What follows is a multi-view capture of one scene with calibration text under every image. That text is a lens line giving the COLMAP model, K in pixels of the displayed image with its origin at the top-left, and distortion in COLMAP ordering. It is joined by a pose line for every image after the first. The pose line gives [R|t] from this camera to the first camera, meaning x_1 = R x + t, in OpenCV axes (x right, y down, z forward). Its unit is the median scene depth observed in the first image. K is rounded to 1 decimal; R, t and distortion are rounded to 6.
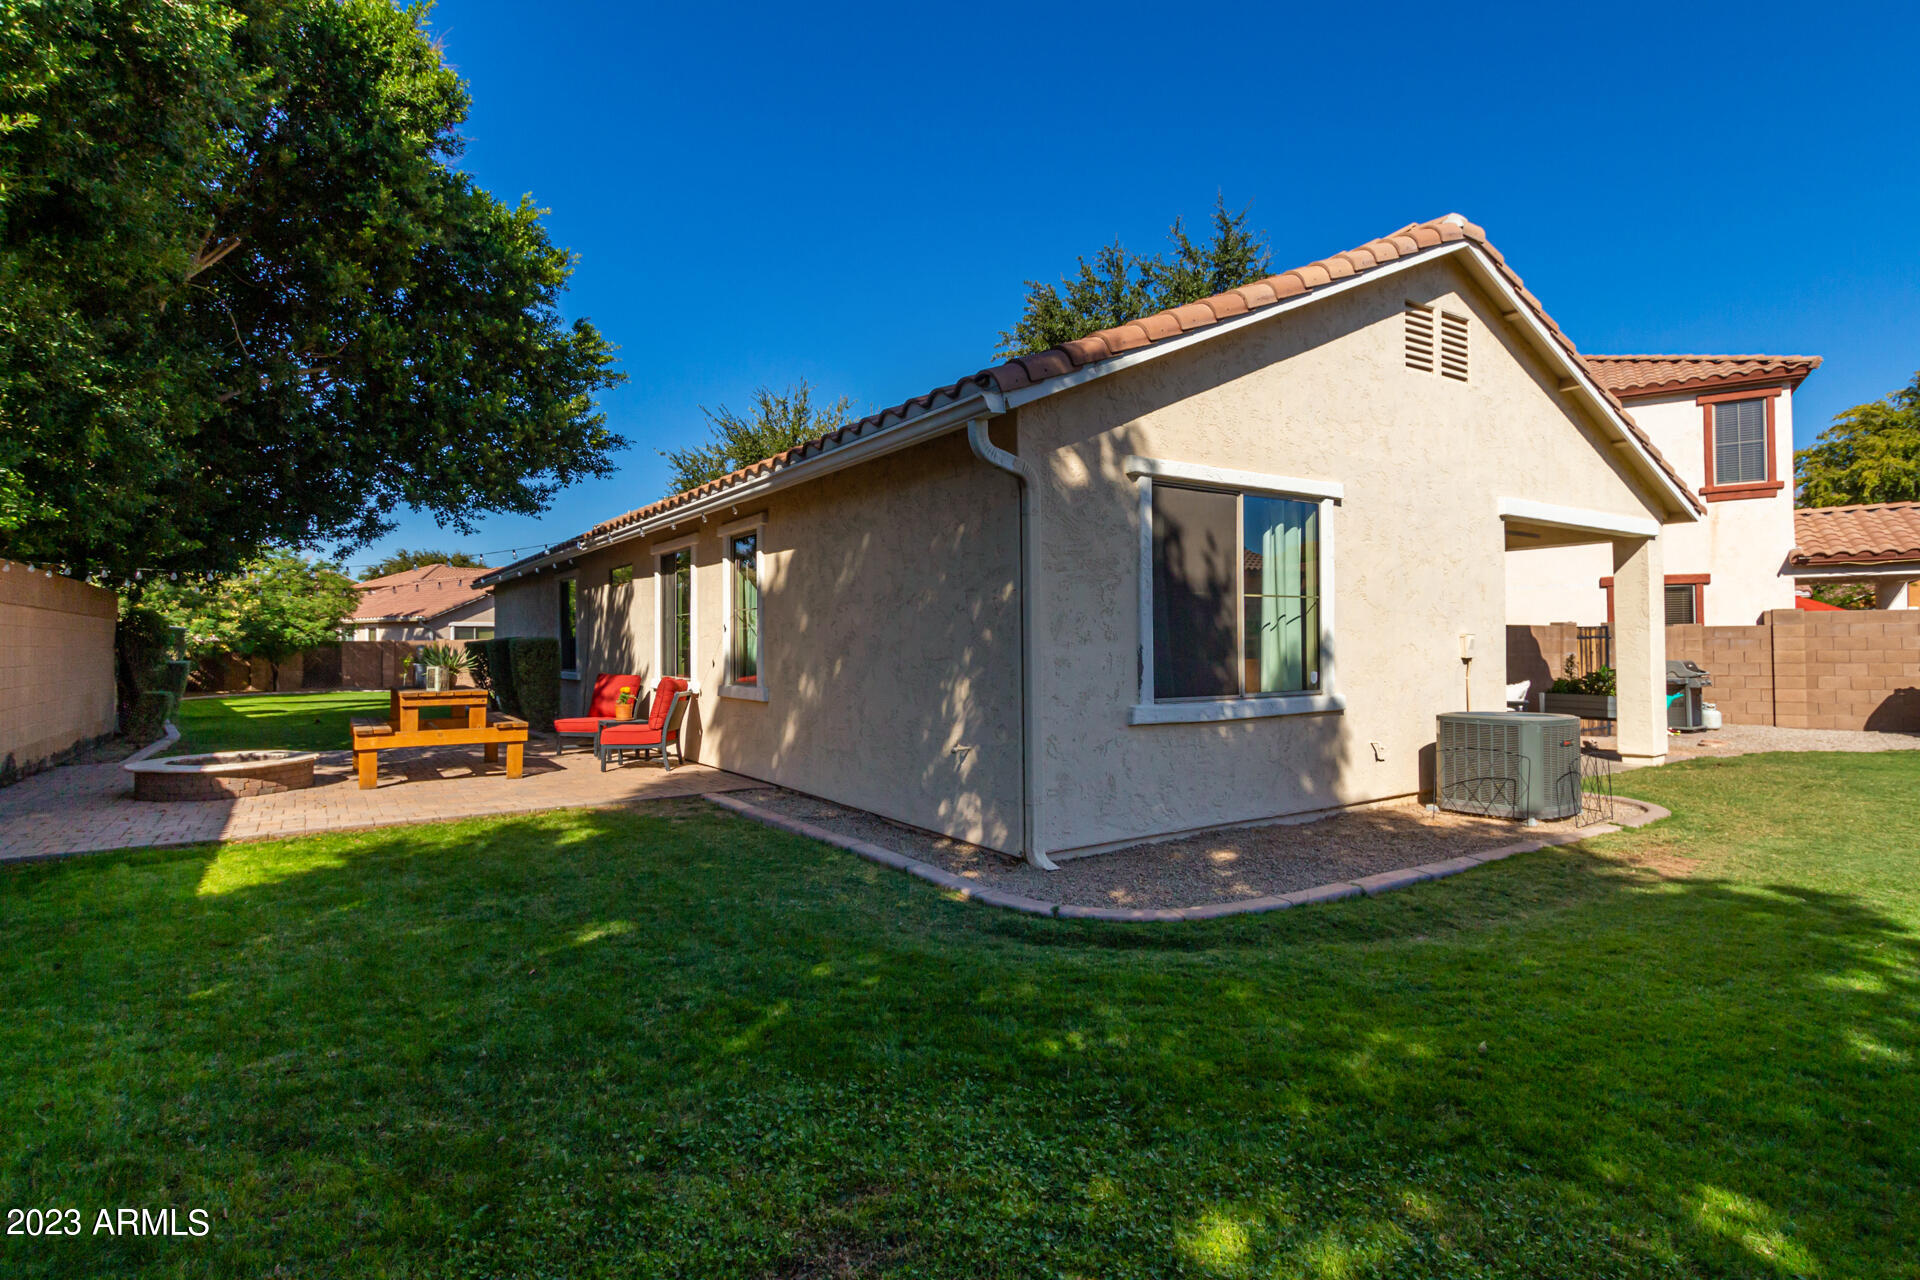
lens RADIAL K [[969.1, 0, 960.0], [0, 969.1, 640.0], [0, 0, 1]] dist [0.002018, 0.000168]
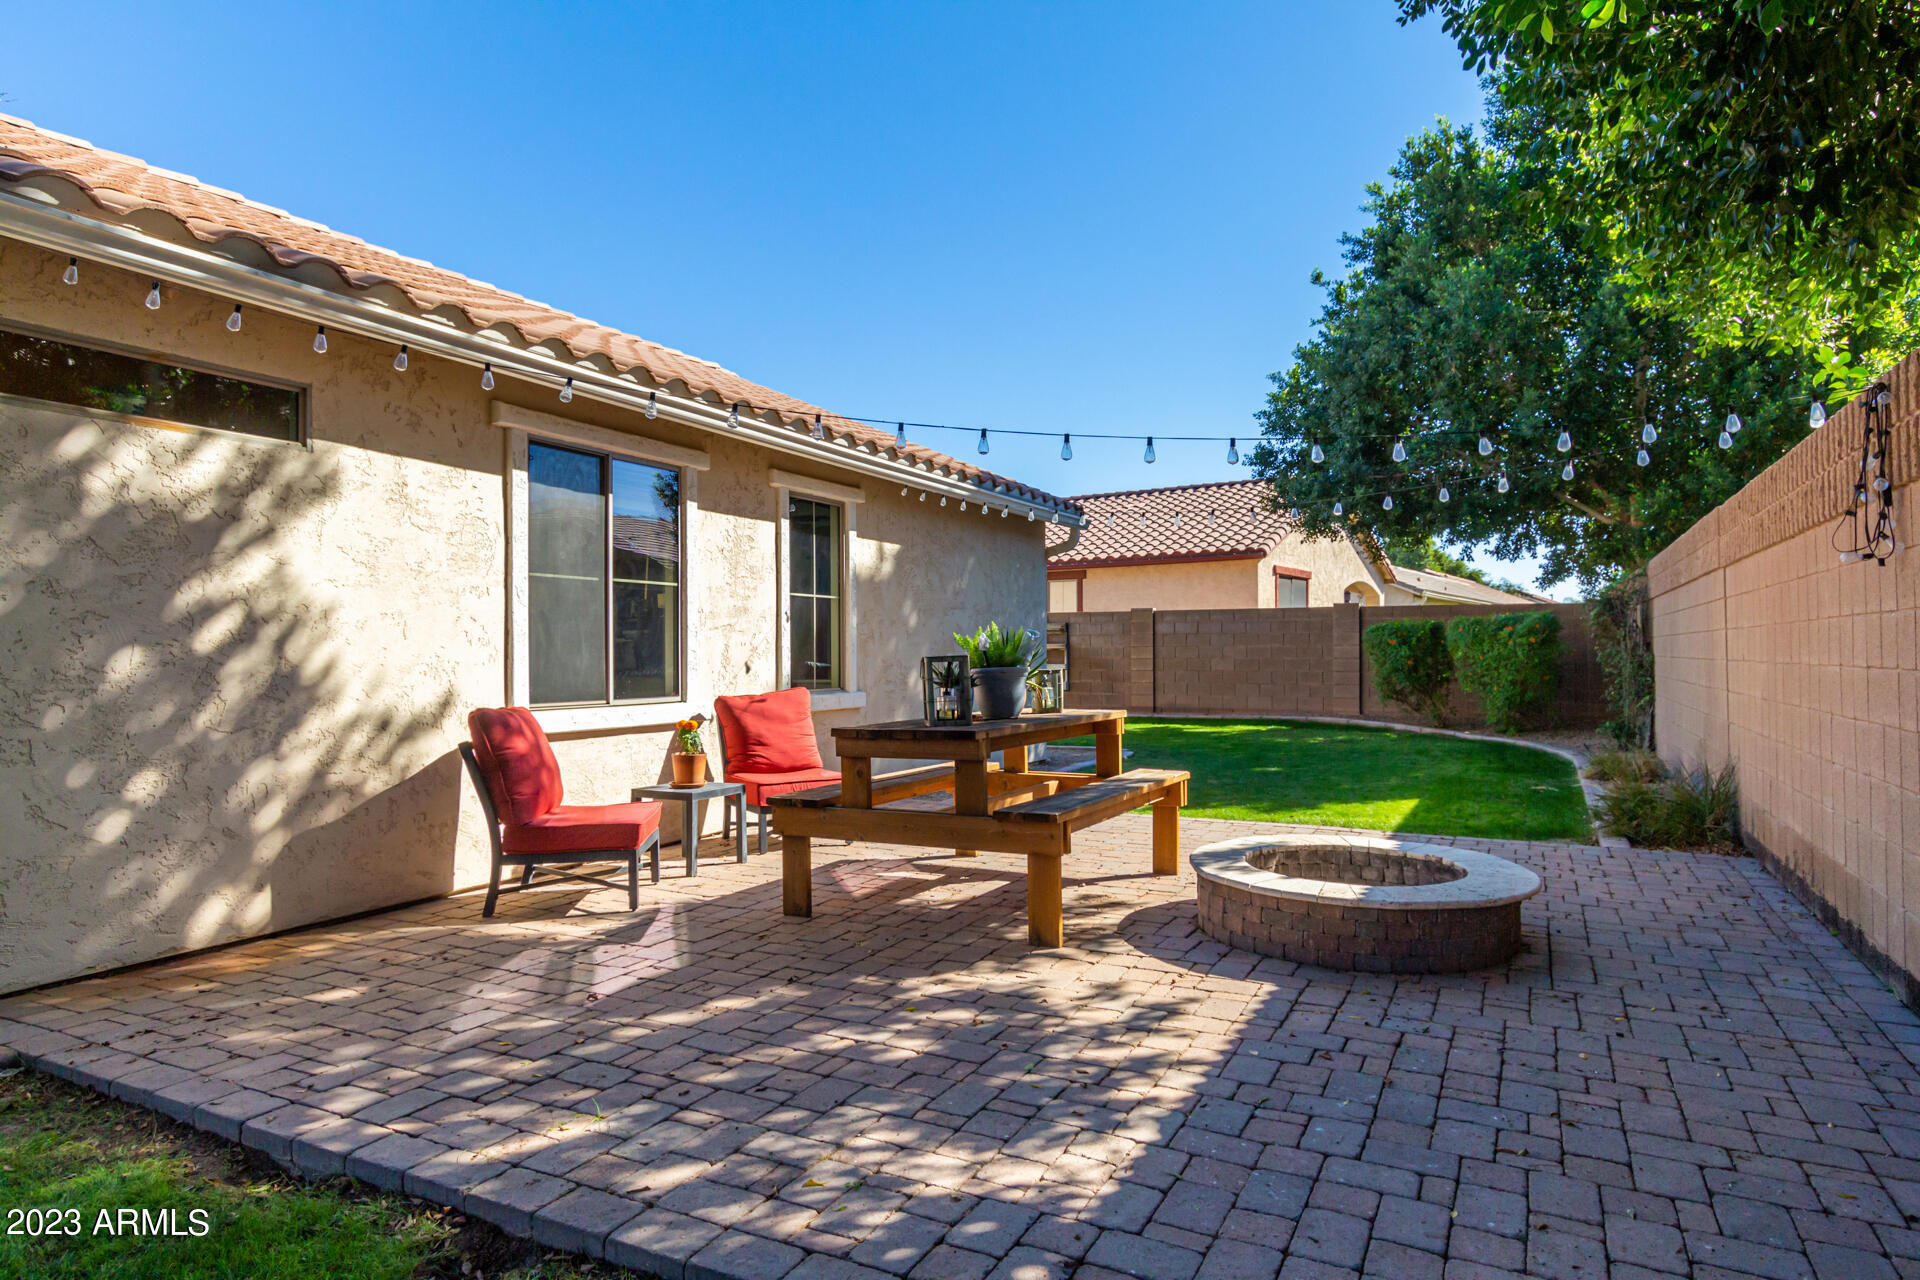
lens RADIAL K [[1030.0, 0, 960.0], [0, 1030.0, 640.0], [0, 0, 1]] dist [0.012692, -0.000467]
pose [[-0.461292, 0.009923, 0.887193, -0.911753], [-0.009473, 0.999825, -0.016108, 0.015926], [-0.887198, -0.015835, -0.461117, 1.147156]]
